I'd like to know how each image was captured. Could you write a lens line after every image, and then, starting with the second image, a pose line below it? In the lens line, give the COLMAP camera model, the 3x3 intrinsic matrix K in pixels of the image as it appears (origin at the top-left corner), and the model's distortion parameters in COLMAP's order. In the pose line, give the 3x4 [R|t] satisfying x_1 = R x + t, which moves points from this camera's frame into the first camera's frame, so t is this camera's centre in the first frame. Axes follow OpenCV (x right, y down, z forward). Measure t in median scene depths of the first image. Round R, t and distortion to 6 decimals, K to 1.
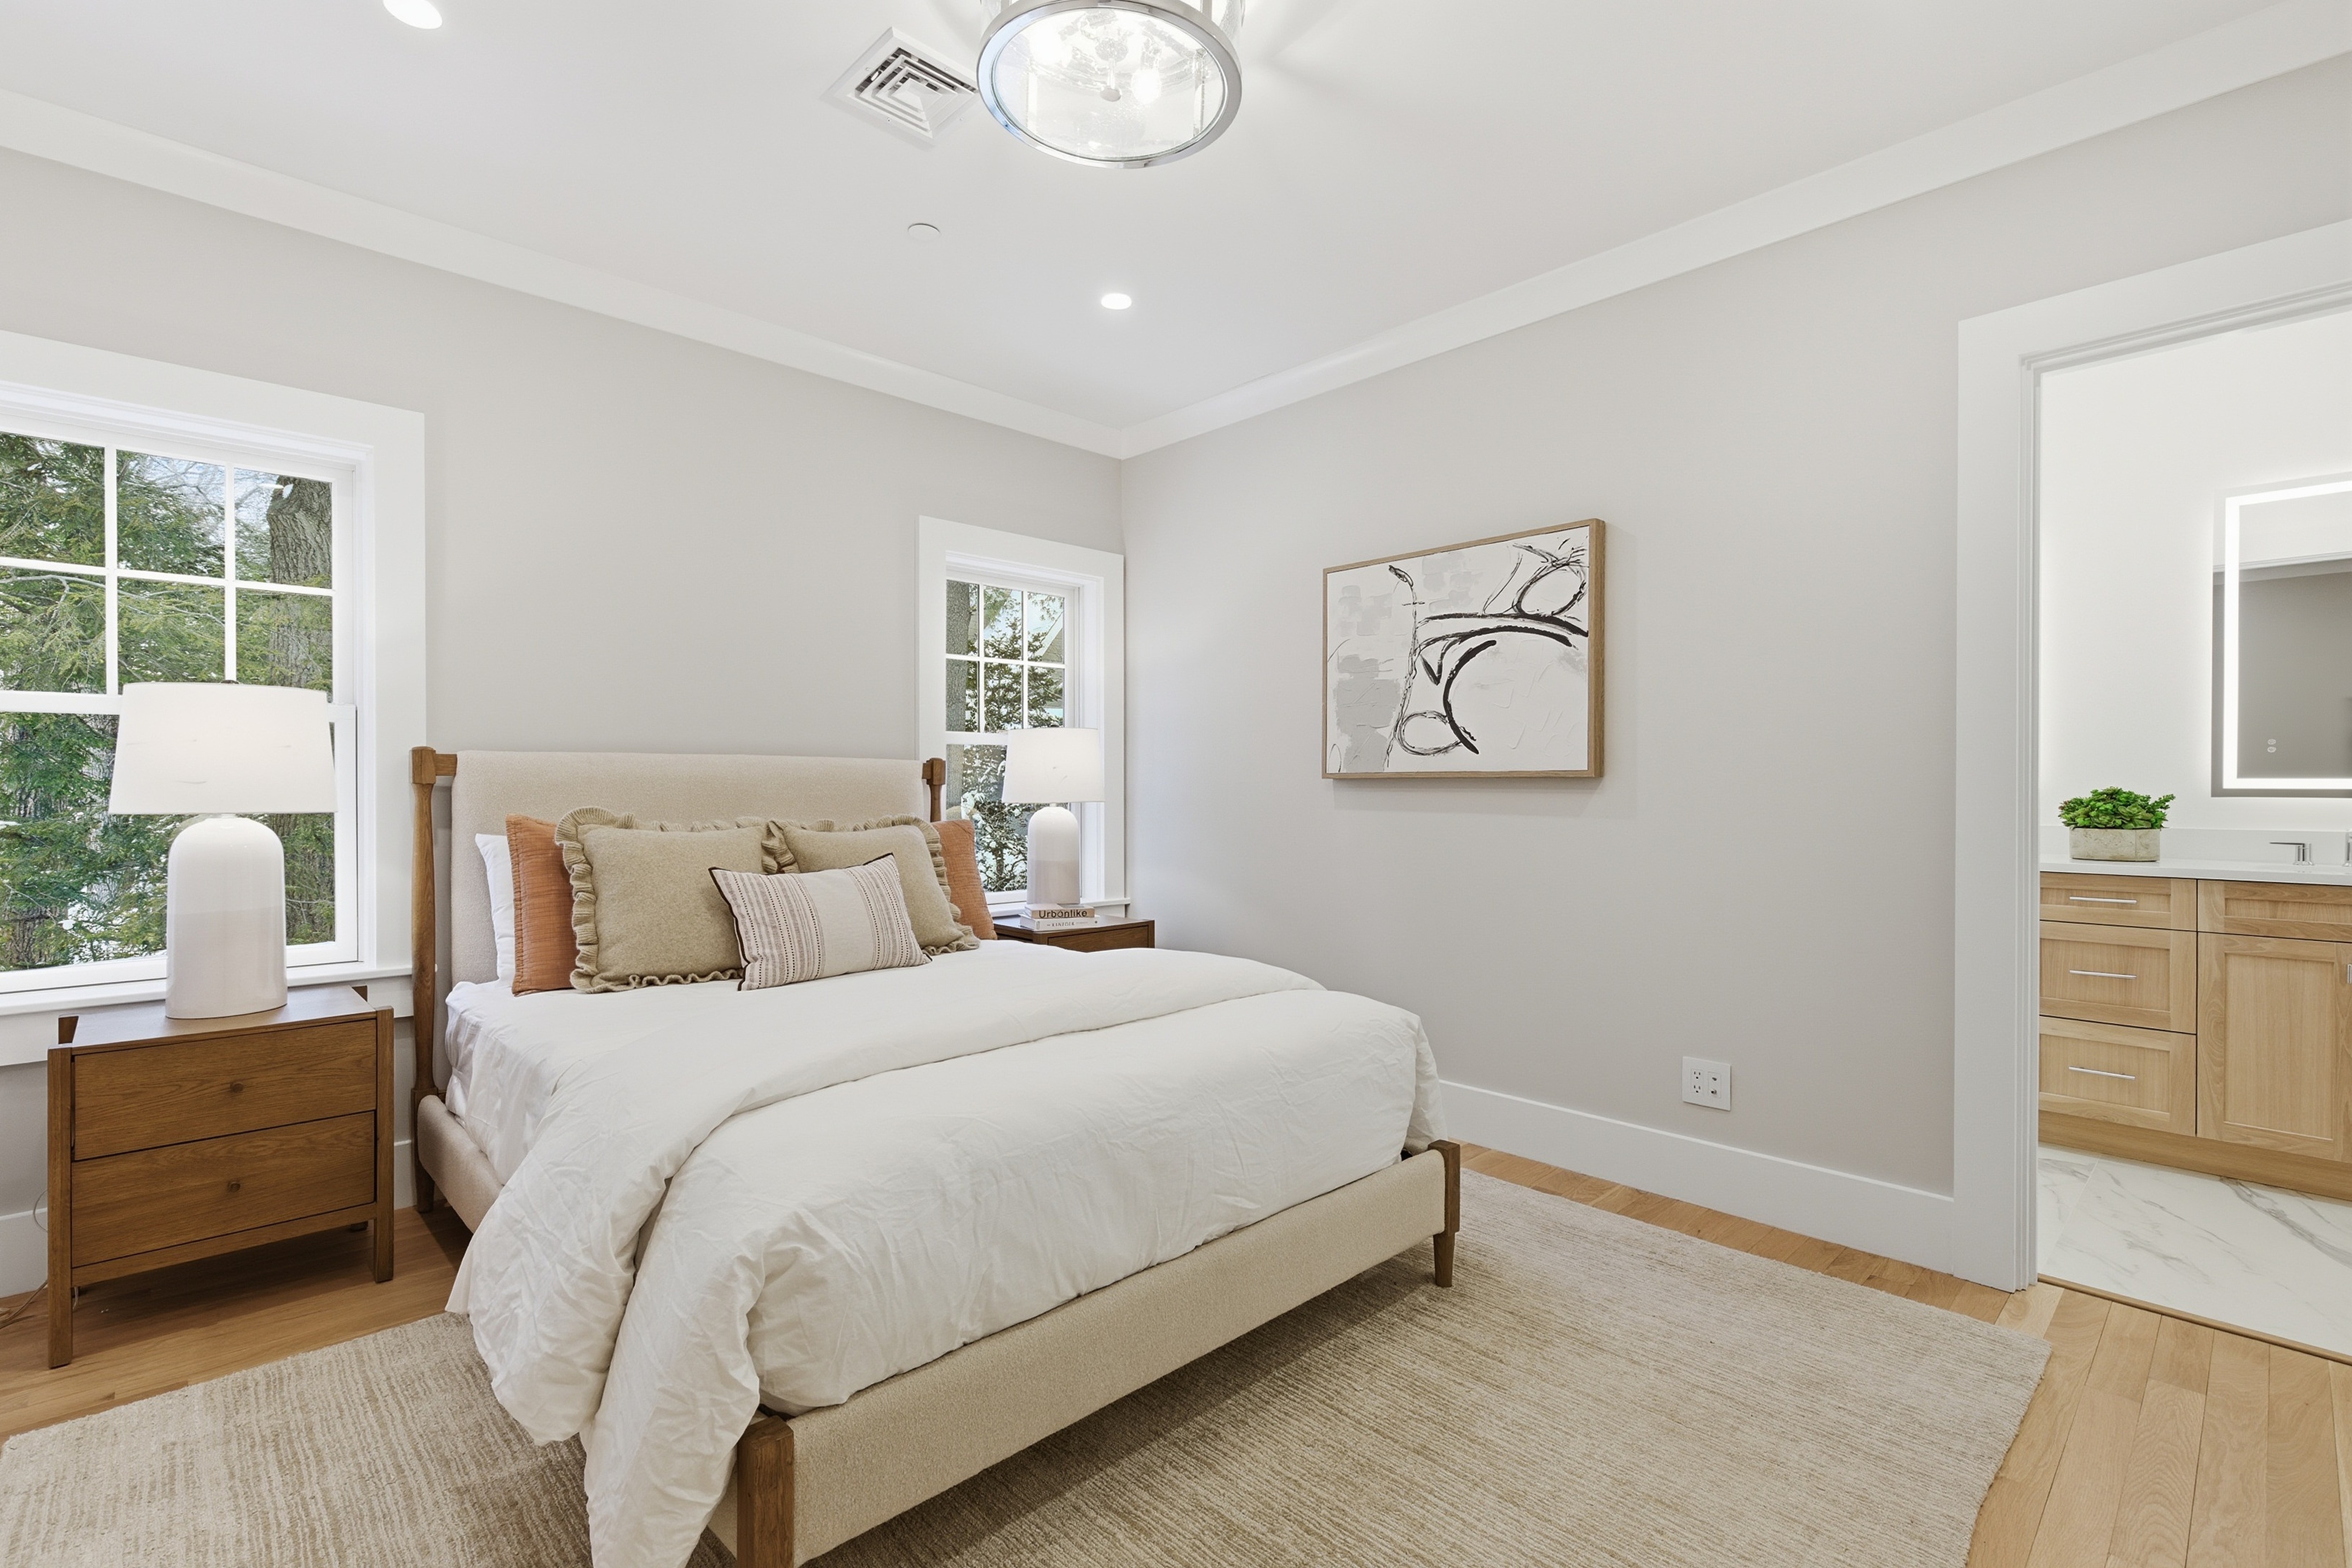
lens RADIAL K [[1075.0, 0, 1172.6], [0, 1075.0, 786.4], [0, 0, 1]] dist [0.004682, 0.000928]
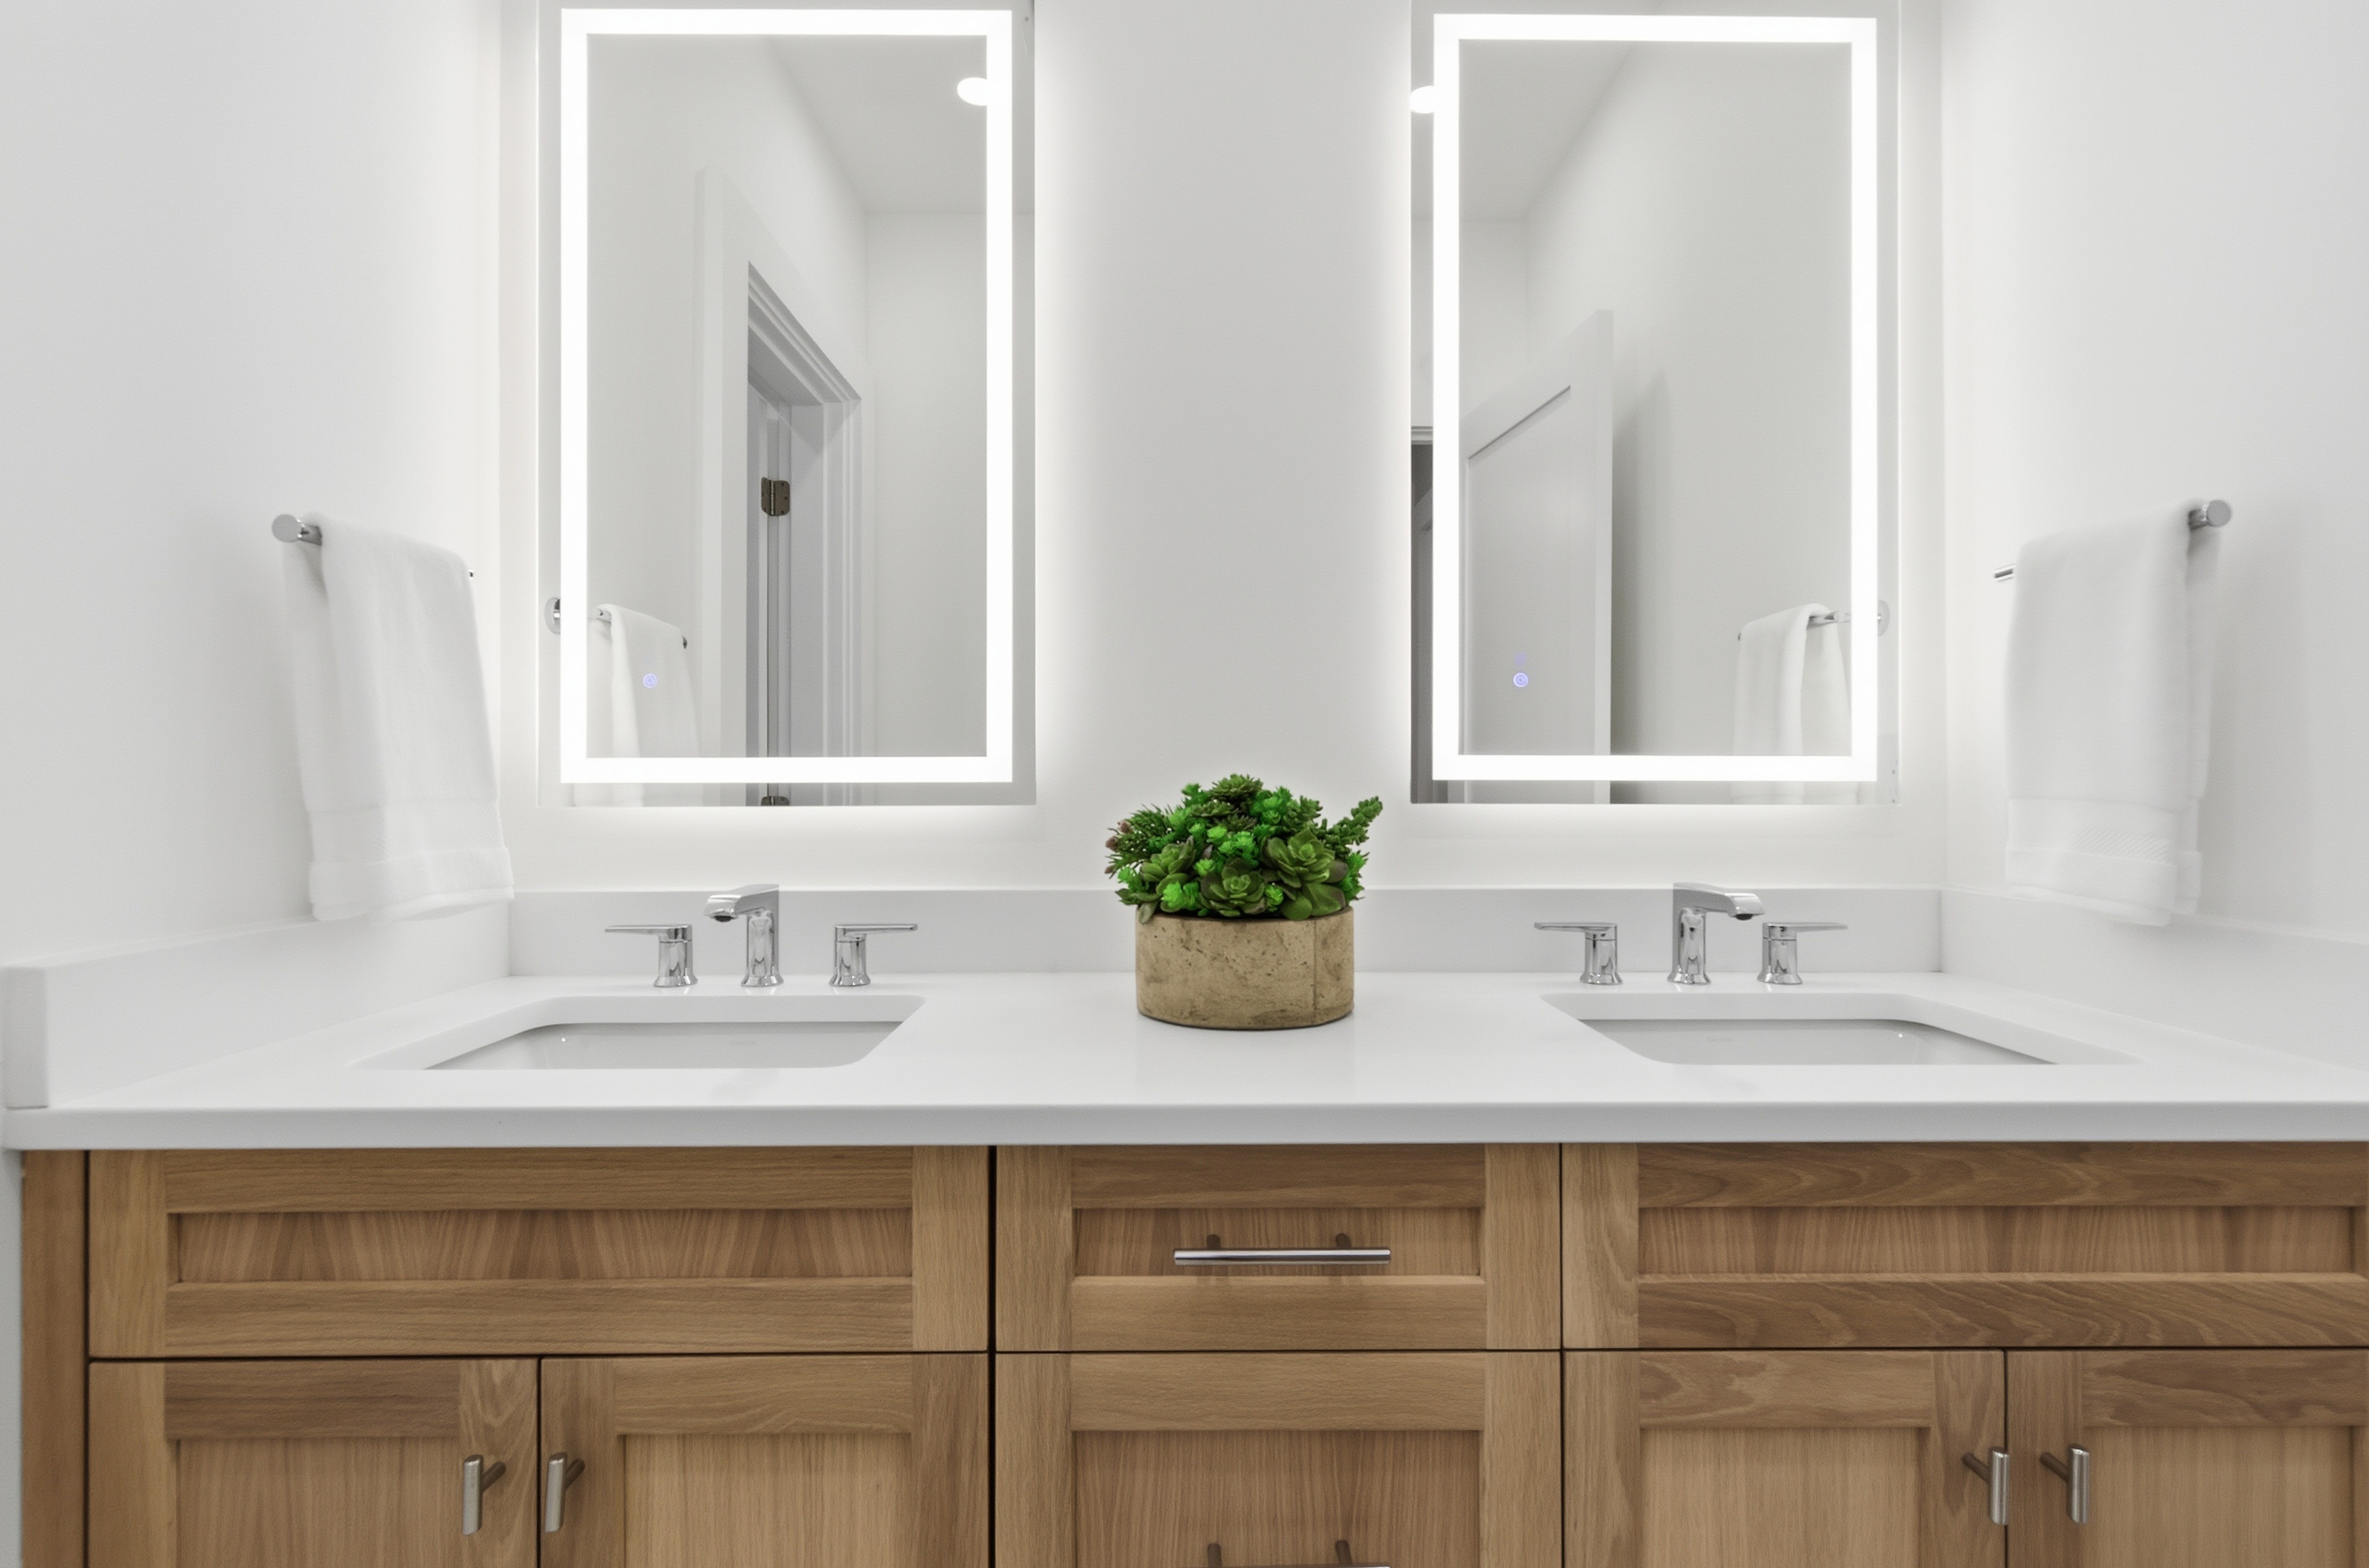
lens RADIAL K [[1091.1, 0, 1184.1], [0, 1091.1, 781.2], [0, 0, 1]] dist [0.000500, 0.000025]
pose [[0.683631, 0.000252, 0.729827, 0.643907], [-0.000428, 1.000000, 0.000055, 0.002253], [-0.729827, -0.000351, 0.683631, 0.815366]]
